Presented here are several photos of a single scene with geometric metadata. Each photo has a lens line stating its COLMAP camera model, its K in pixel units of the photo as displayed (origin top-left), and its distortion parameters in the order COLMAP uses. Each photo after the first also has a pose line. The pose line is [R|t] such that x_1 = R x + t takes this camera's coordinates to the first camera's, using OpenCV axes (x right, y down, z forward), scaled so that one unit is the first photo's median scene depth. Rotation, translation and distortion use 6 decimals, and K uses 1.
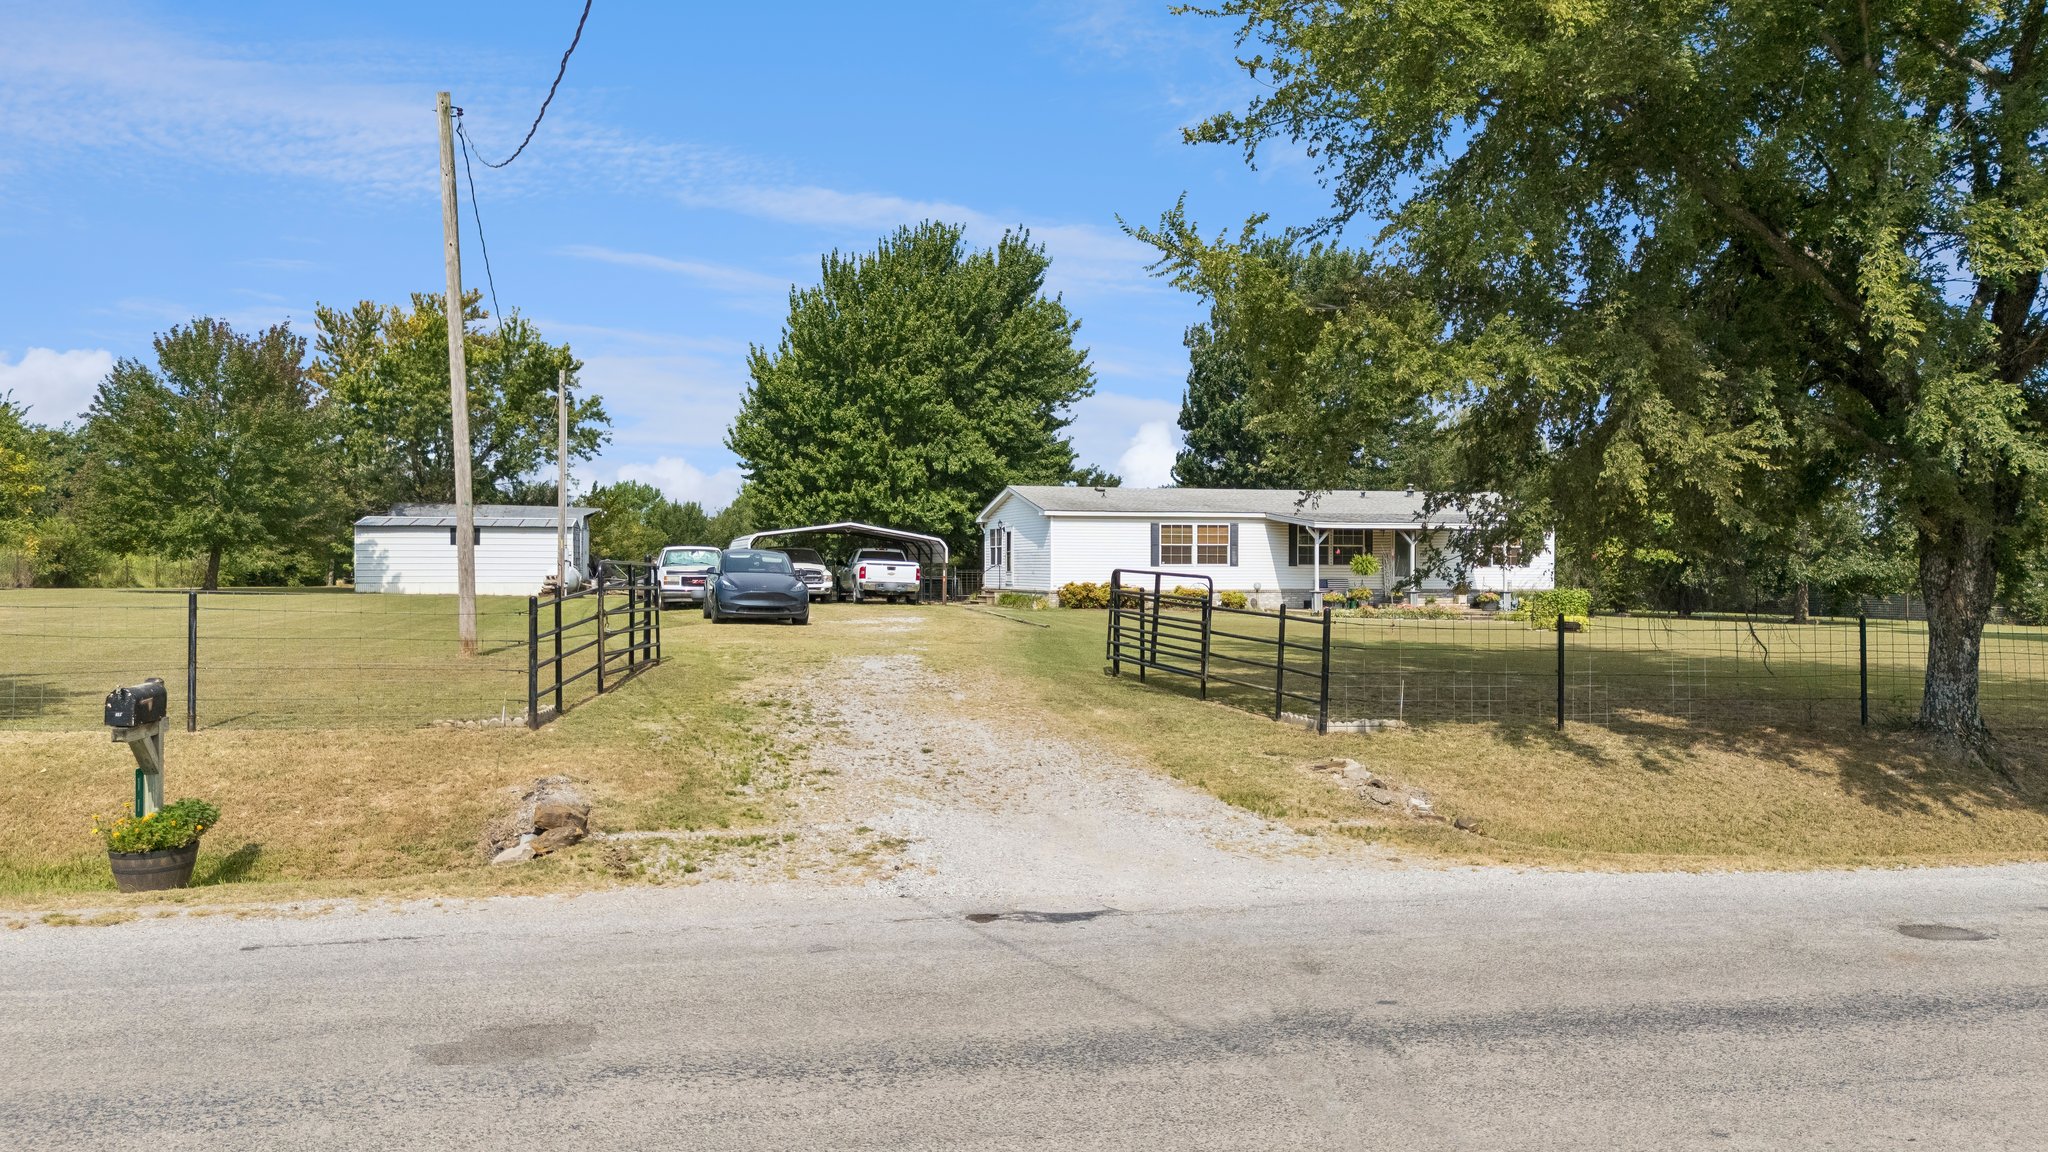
lens RADIAL K [[1529.7, 0, 1024.0], [0, 1529.7, 576.0], [0, 0, 1]] dist [0.093697, -0.100761]
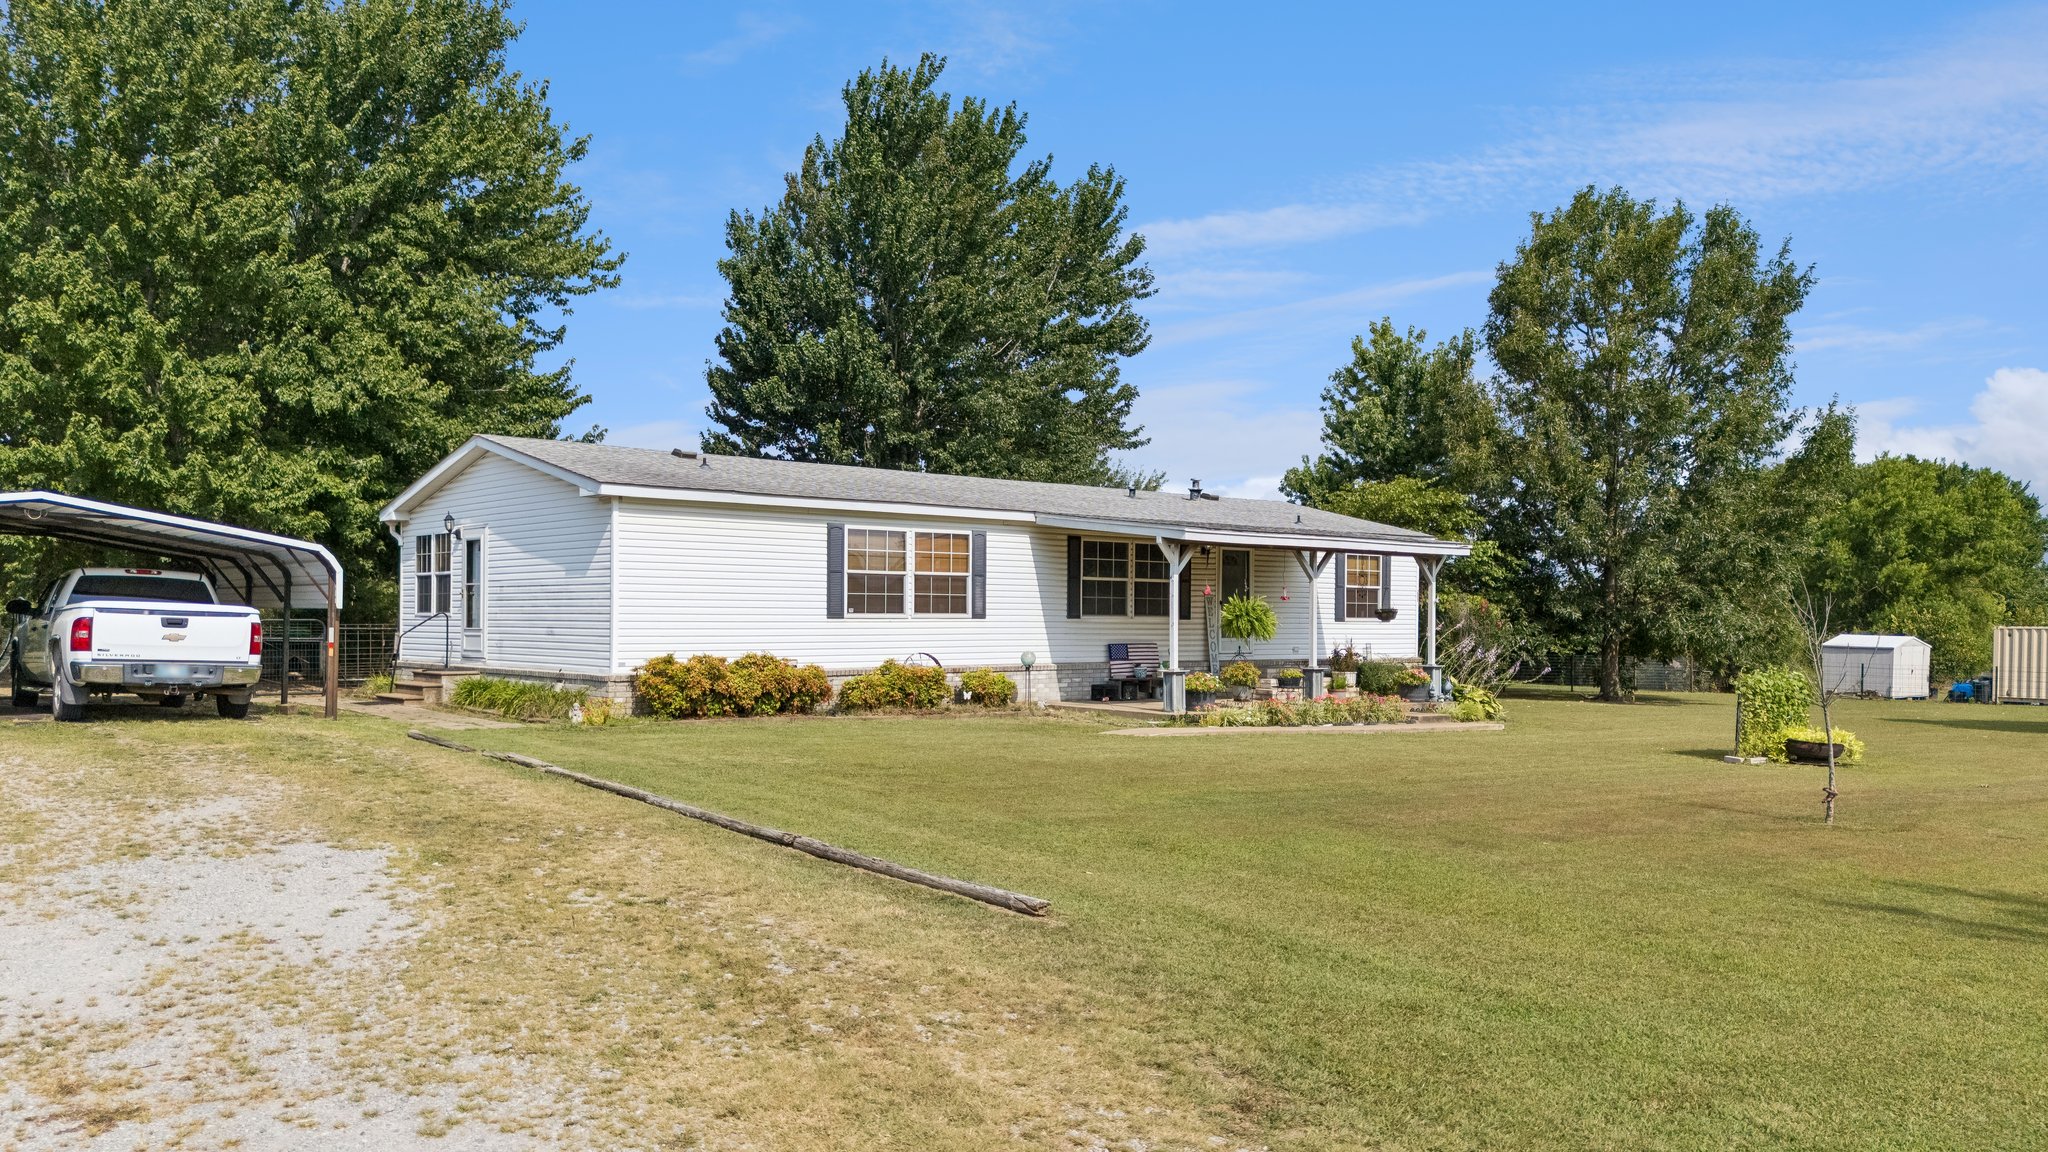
lens RADIAL K [[1561.0, 0, 1016.2], [0, 1561.0, 614.9], [0, 0, 1]] dist [0.104035, -0.145346]
pose [[0.917232, 0.004589, 0.398328, -0.046384], [-0.002299, 0.999978, -0.006225, -0.004216], [-0.398348, 0.004794, 0.917222, 0.496826]]
